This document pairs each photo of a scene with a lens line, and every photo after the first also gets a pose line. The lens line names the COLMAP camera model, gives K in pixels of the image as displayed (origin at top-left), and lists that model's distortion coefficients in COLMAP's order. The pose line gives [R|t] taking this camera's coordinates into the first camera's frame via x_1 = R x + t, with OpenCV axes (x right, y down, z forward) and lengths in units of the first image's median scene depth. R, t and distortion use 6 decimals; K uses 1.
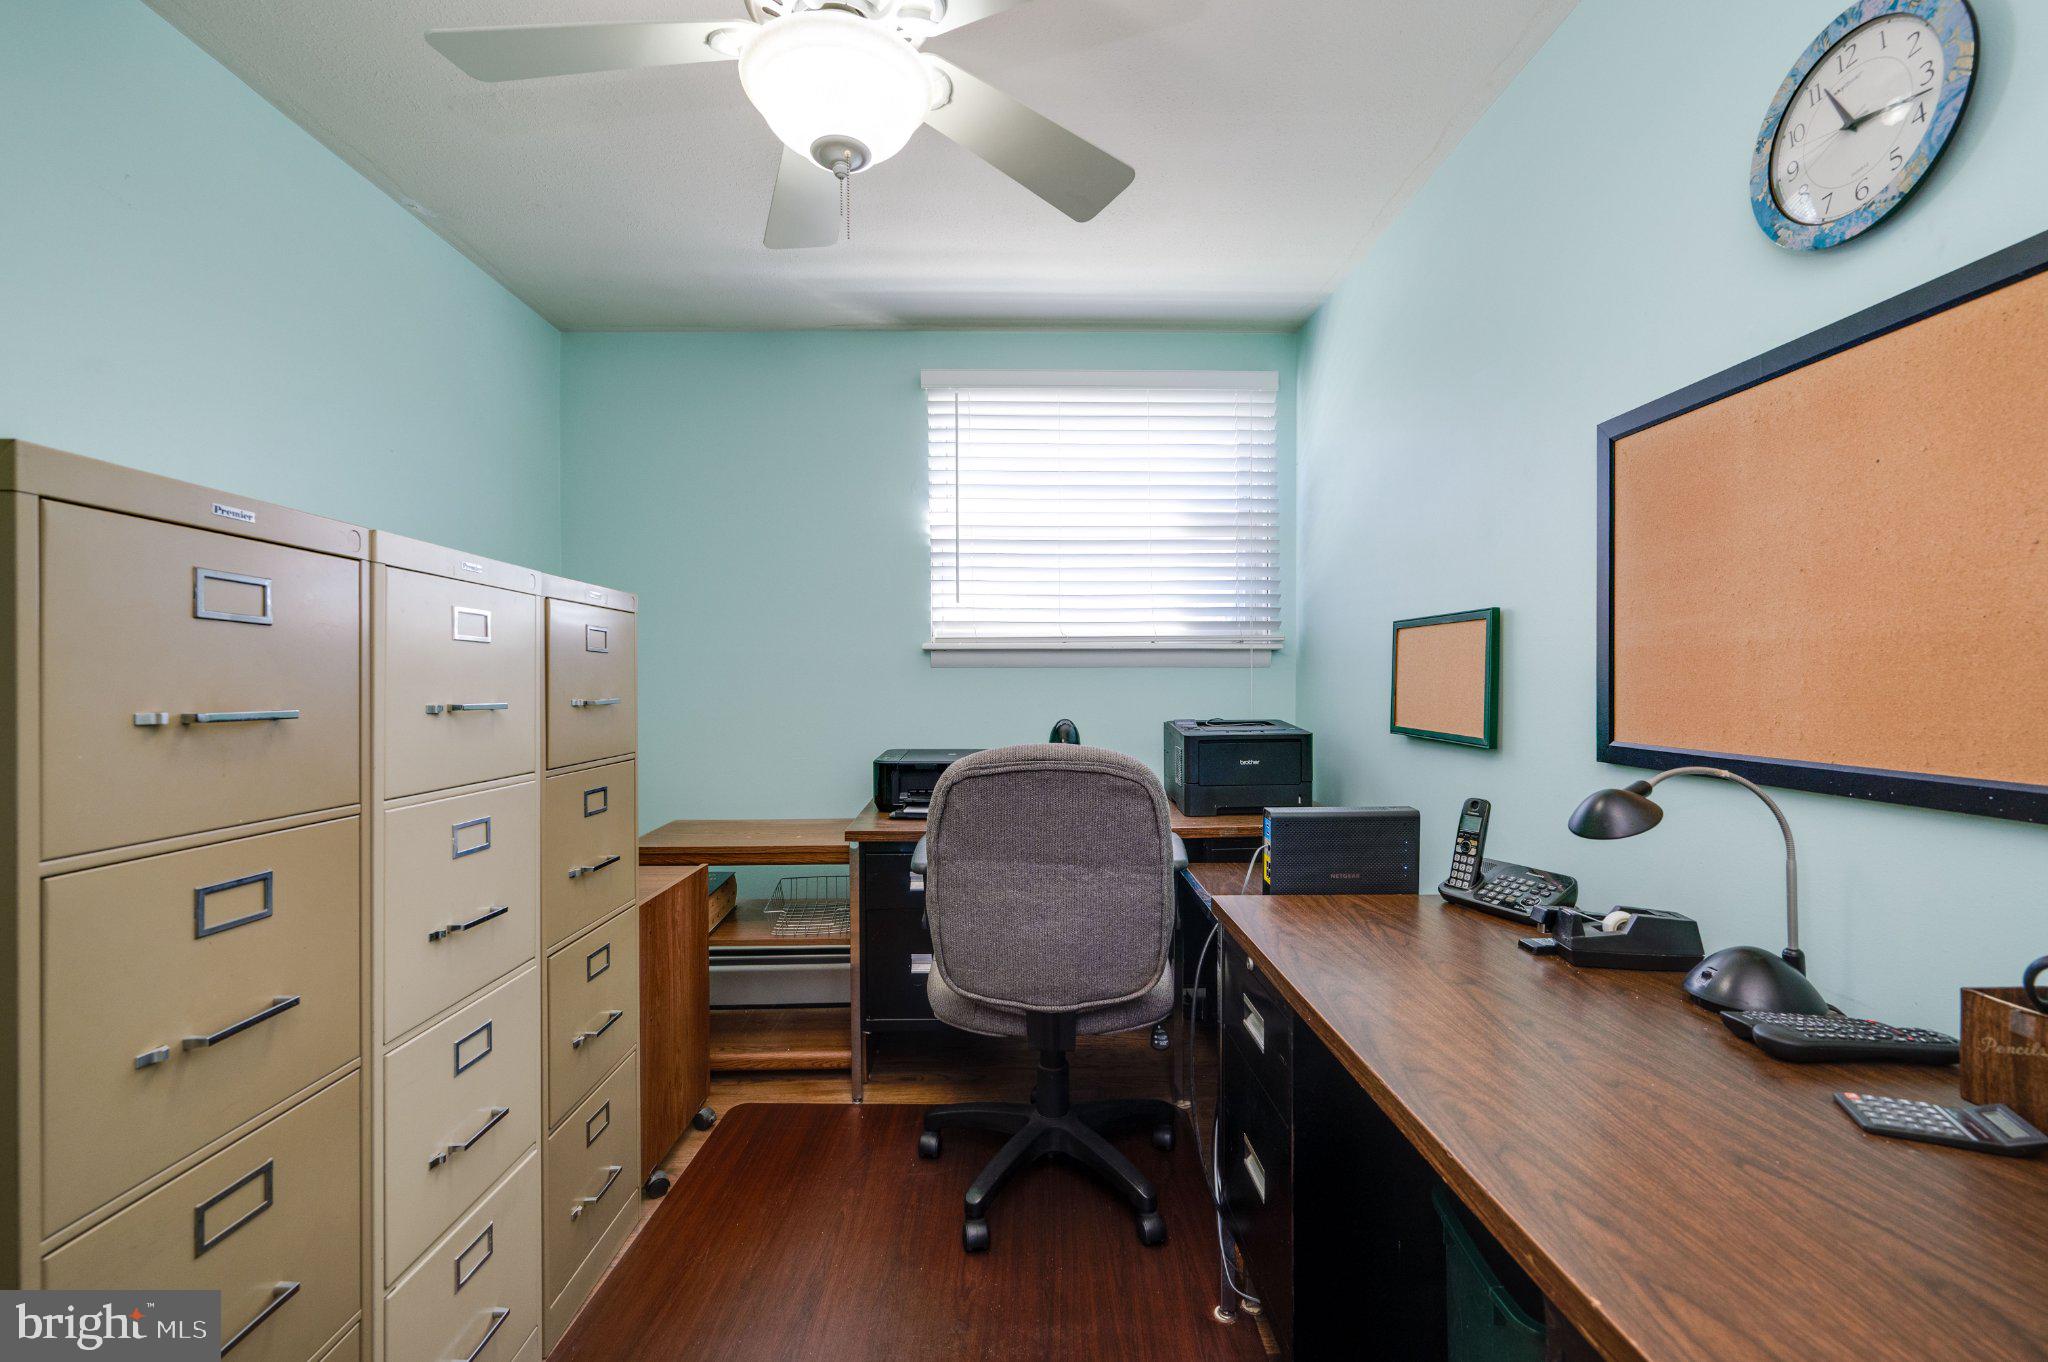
lens RADIAL K [[914.7, 0, 1018.1], [0, 914.7, 687.4], [0, 0, 1]] dist [0.001503, 0.000216]
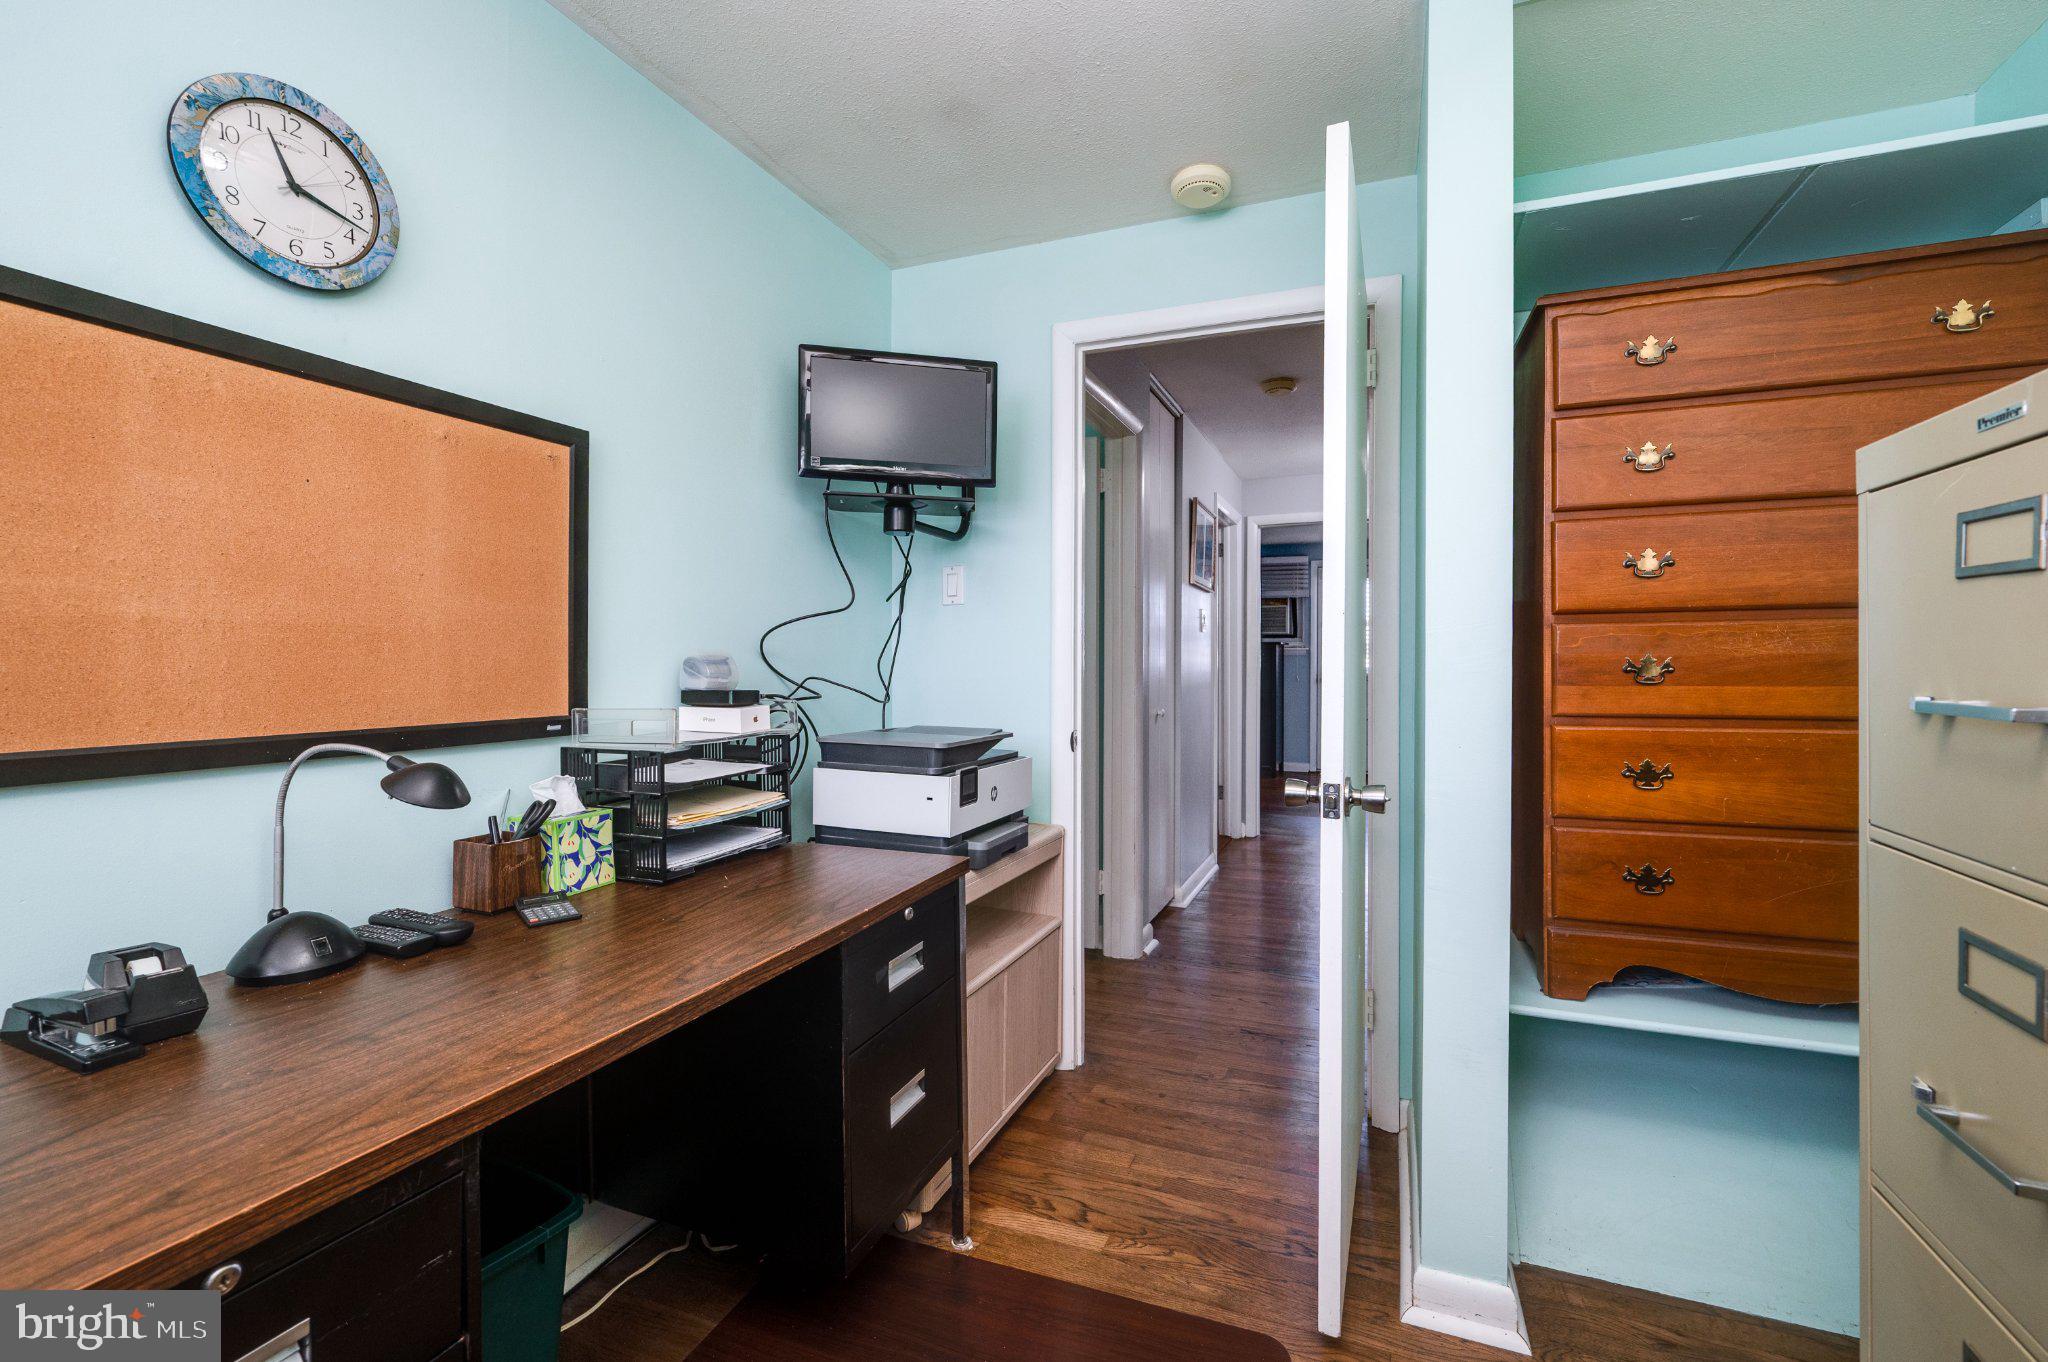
lens RADIAL K [[914.7, 0, 1015.5], [0, 914.7, 662.9], [0, 0, 1]] dist [0.001503, 0.000216]
pose [[-0.920082, -0.003673, 0.391708, -0.386532], [0.000261, 0.999950, 0.009990, -0.016523], [-0.391725, 0.009294, -0.920035, 1.667316]]
